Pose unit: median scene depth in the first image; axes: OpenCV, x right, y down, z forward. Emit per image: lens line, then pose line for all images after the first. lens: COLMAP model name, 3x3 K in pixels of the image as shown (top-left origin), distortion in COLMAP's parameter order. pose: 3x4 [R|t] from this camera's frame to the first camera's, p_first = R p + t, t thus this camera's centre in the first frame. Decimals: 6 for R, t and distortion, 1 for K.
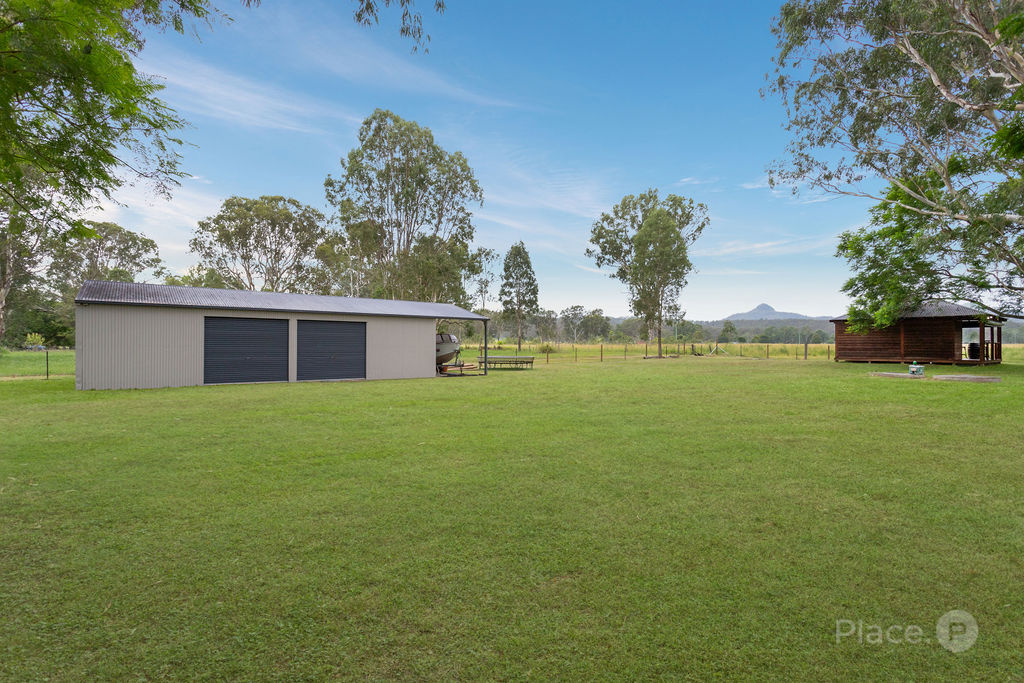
lens RADIAL K [[503.9, 0, 505.8], [0, 503.9, 341.4], [0, 0, 1]] dist [0.005135, 0.001221]
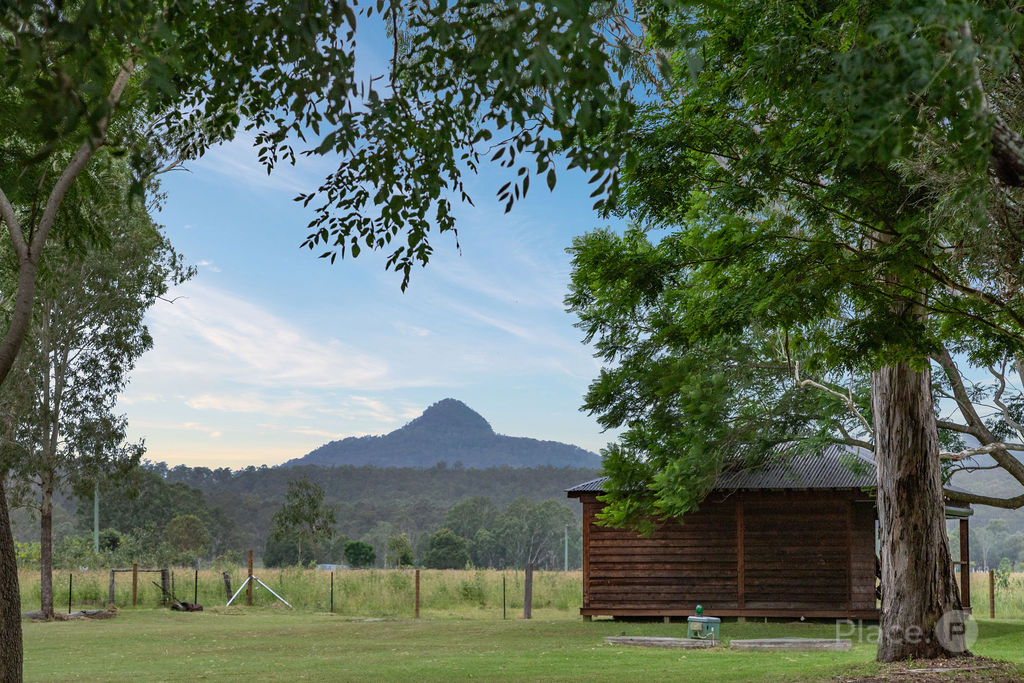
lens RADIAL K [[2382.8, 0, 510.4], [0, 2382.8, 339.5], [0, 0, 1]] dist [0.042591, 0.000000]
pose [[0.878239, 0.046920, 0.475915, -0.079174], [-0.002964, 0.995690, -0.092693, 0.001956], [-0.478213, 0.079996, 0.874593, -0.211554]]
